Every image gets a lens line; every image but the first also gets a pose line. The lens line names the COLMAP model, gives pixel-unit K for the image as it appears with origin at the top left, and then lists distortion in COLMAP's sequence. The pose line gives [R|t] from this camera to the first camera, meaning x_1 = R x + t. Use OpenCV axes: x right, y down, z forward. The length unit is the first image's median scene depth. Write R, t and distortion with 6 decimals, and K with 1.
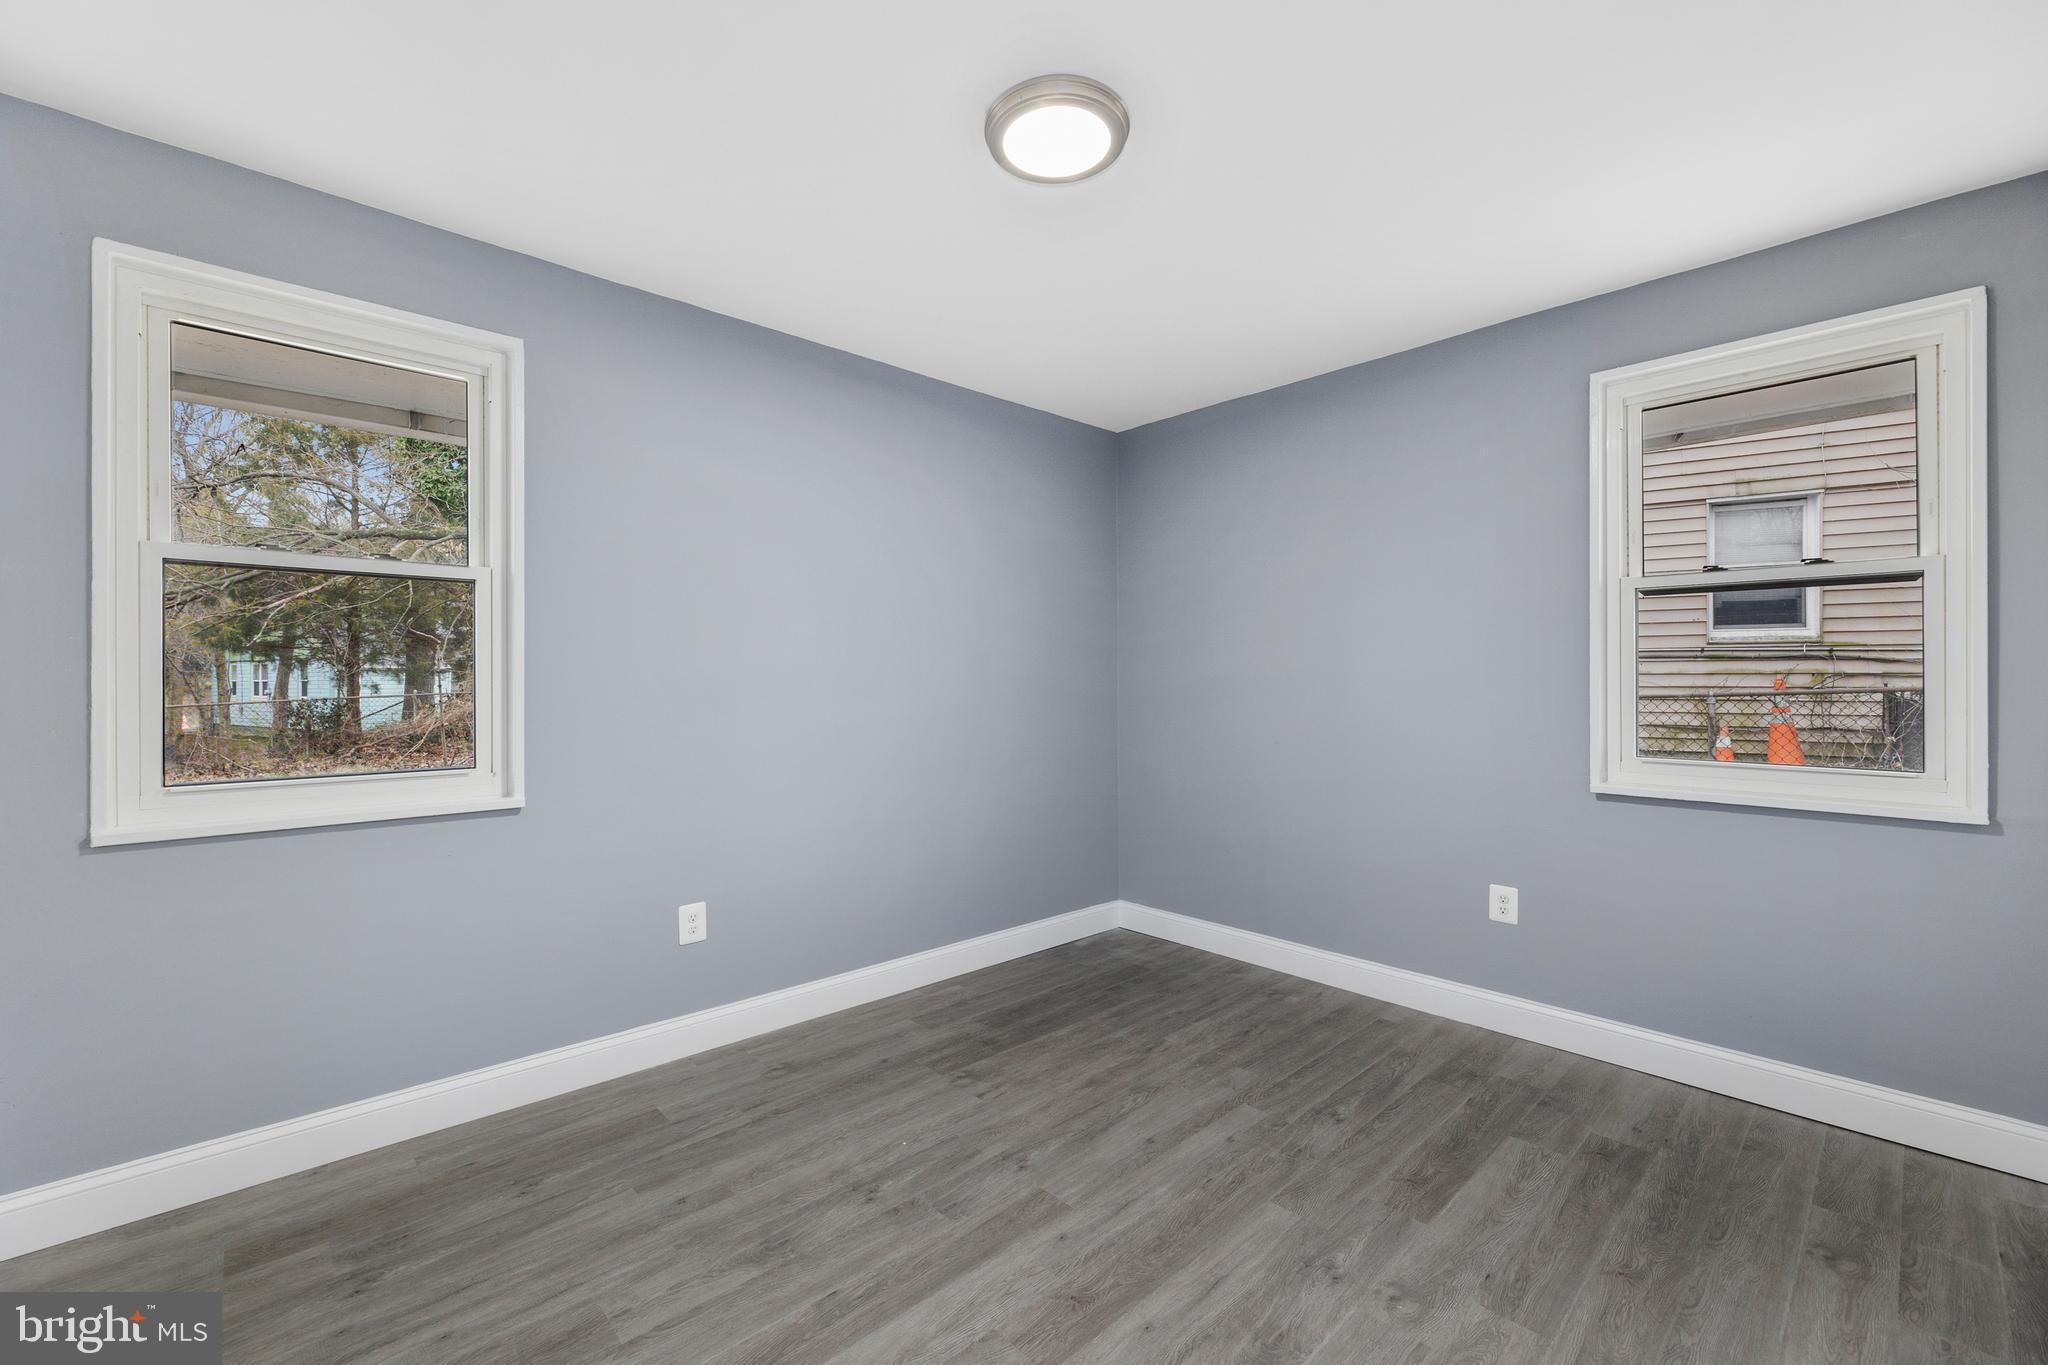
lens RADIAL K [[837.7, 0, 1016.5], [0, 837.7, 685.8], [0, 0, 1]] dist [-0.002729, -0.000181]
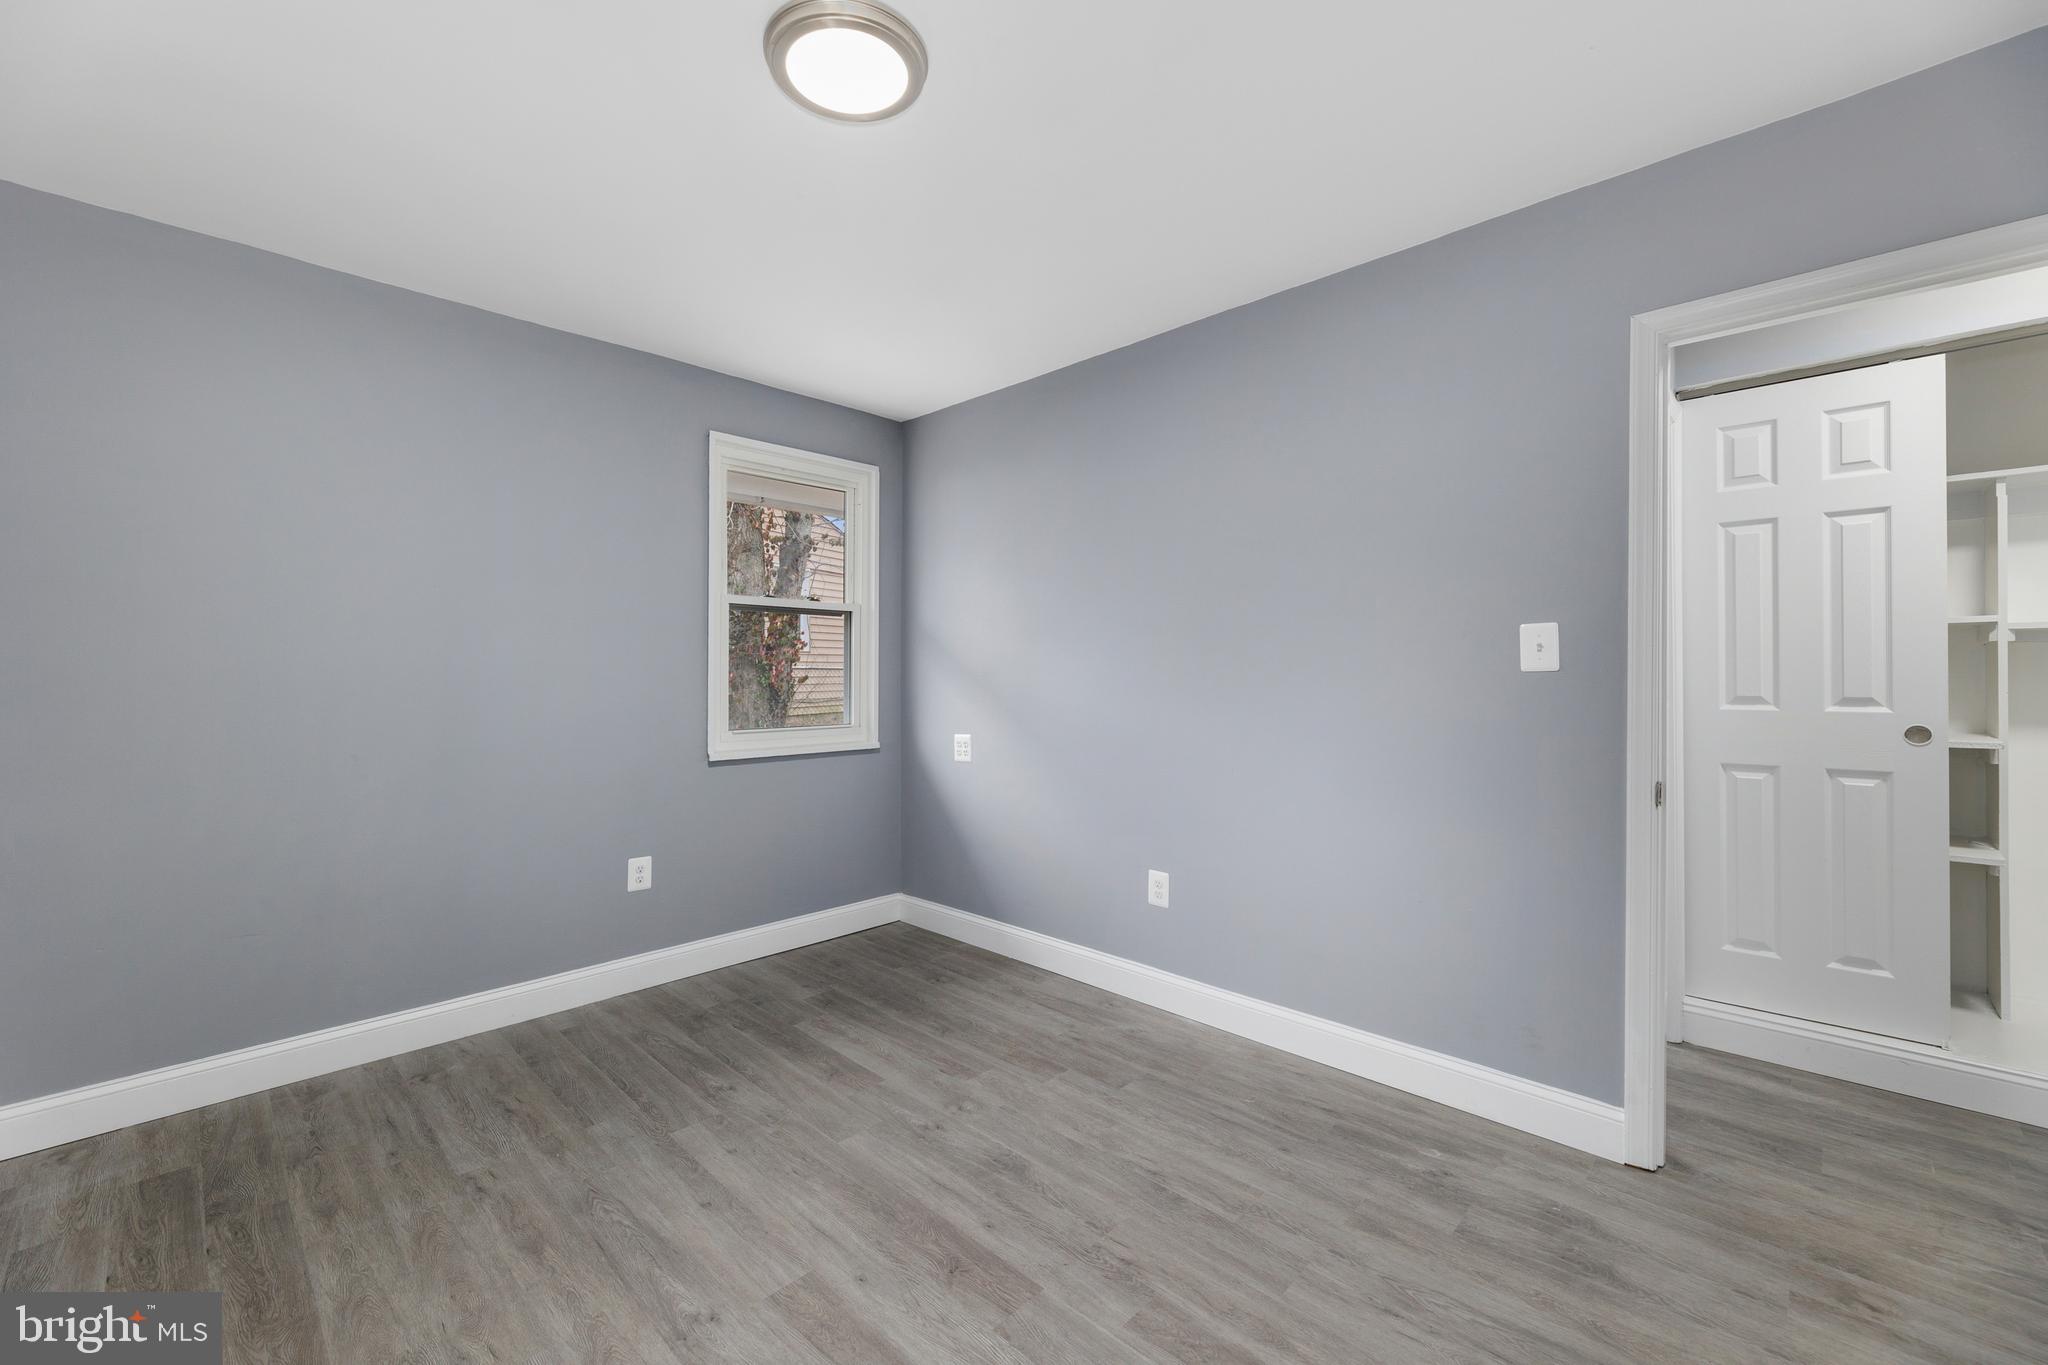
lens RADIAL K [[837.7, 0, 1012.7], [0, 837.7, 675.0], [0, 0, 1]] dist [-0.002729, -0.000181]
pose [[-0.046947, -0.004705, 0.998886, -0.800003], [0.007721, 0.999957, 0.005073, -0.006359], [-0.998868, 0.007951, -0.046908, 0.805282]]
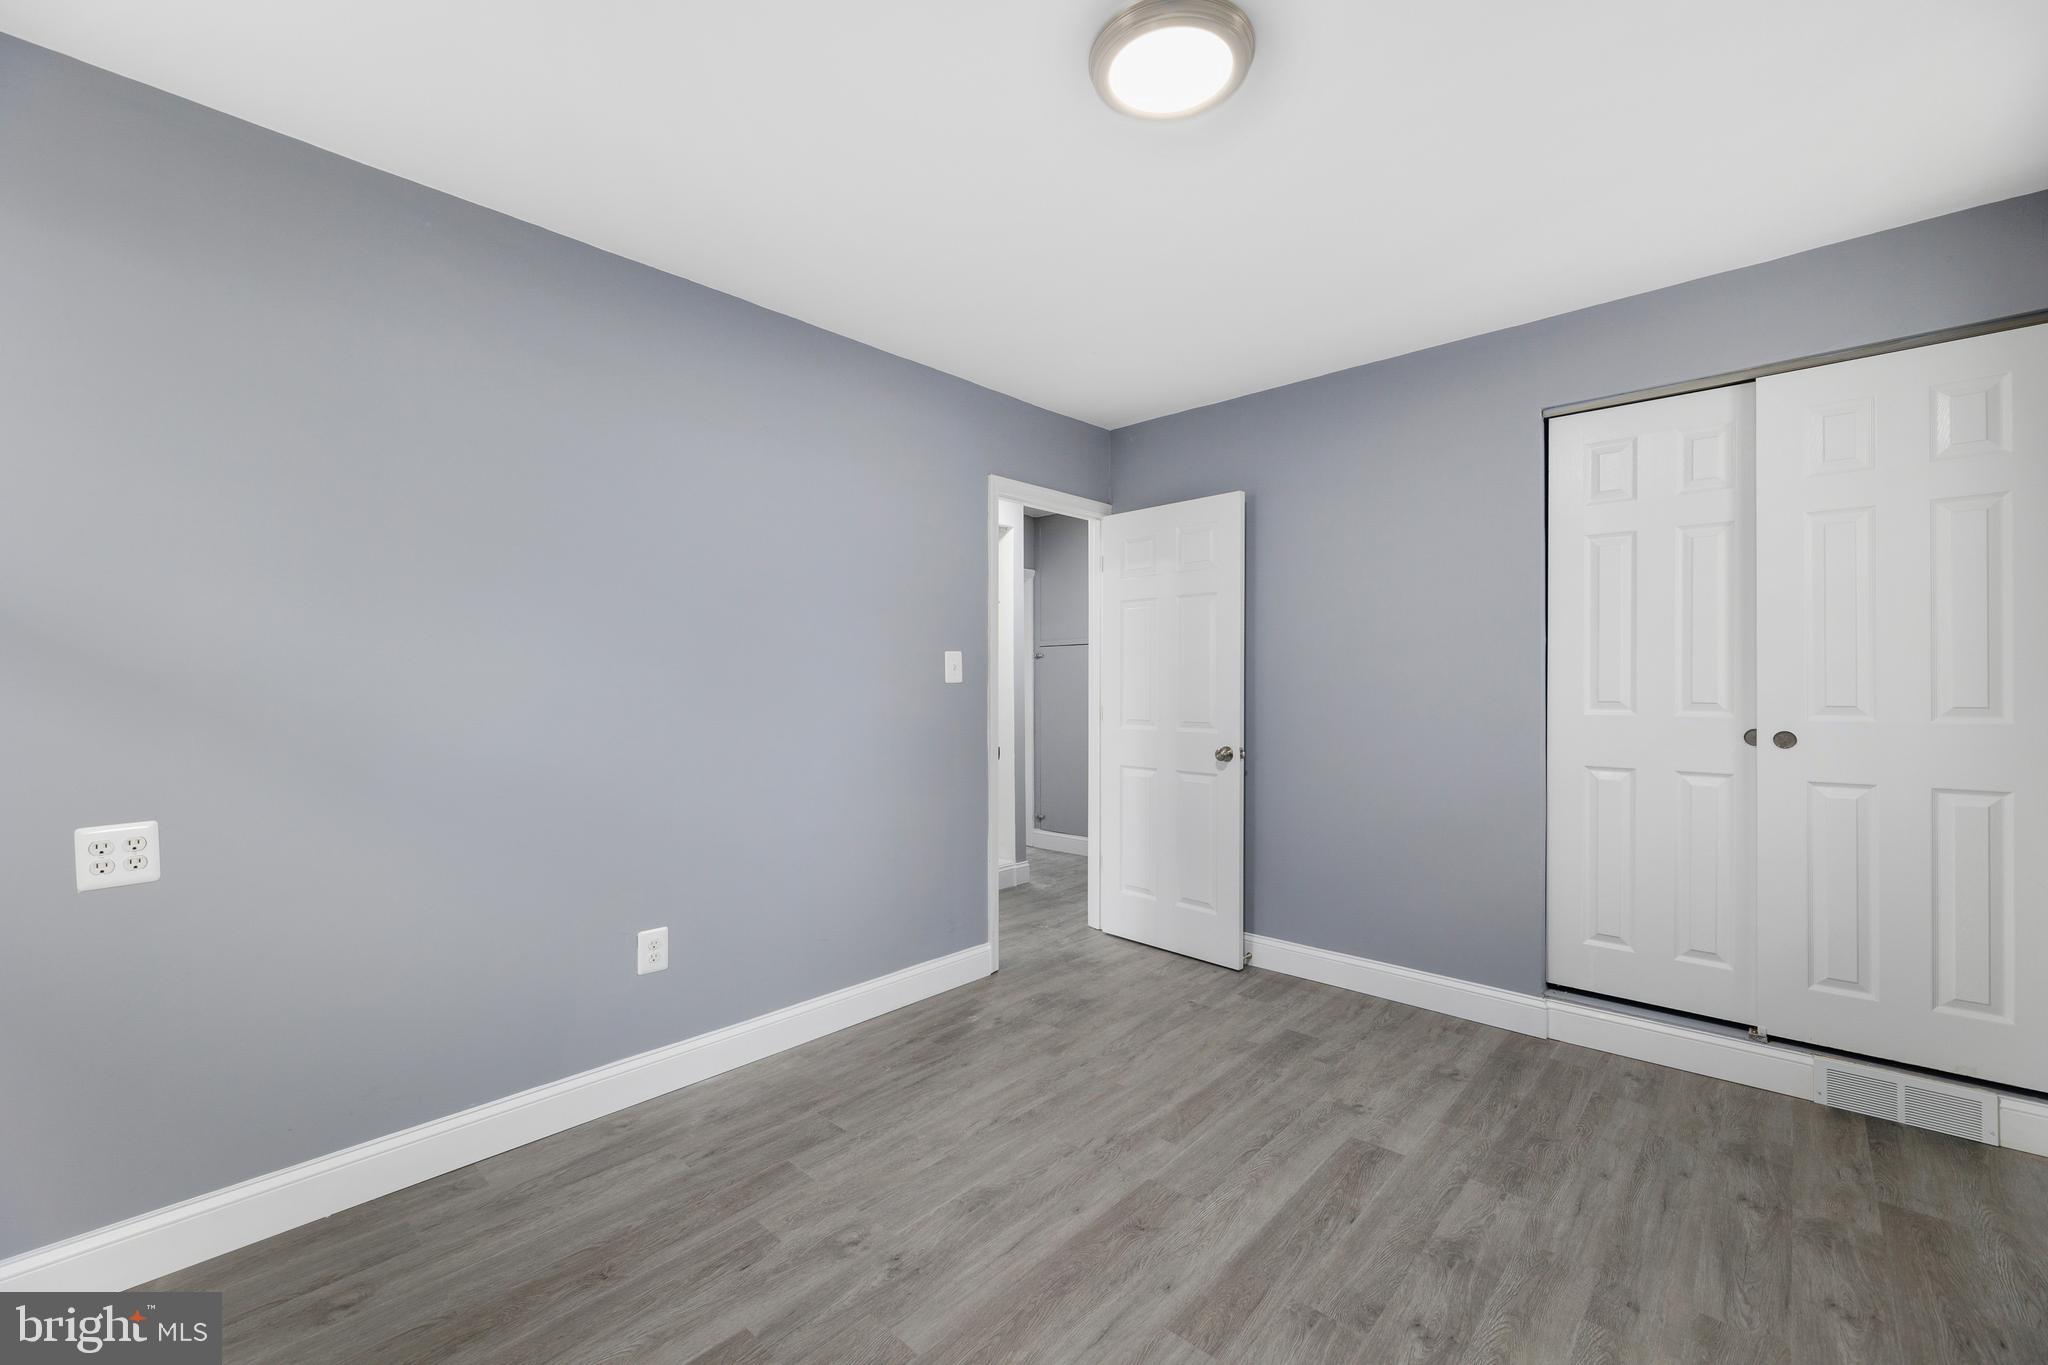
lens RADIAL K [[837.7, 0, 1028.8], [0, 837.7, 676.8], [0, 0, 1]] dist [-0.002729, -0.000181]
pose [[-0.996168, 0.003288, -0.087399, 0.262741], [0.003587, 0.999988, -0.003266, -0.006342], [0.087387, -0.003567, -0.996168, 1.756326]]
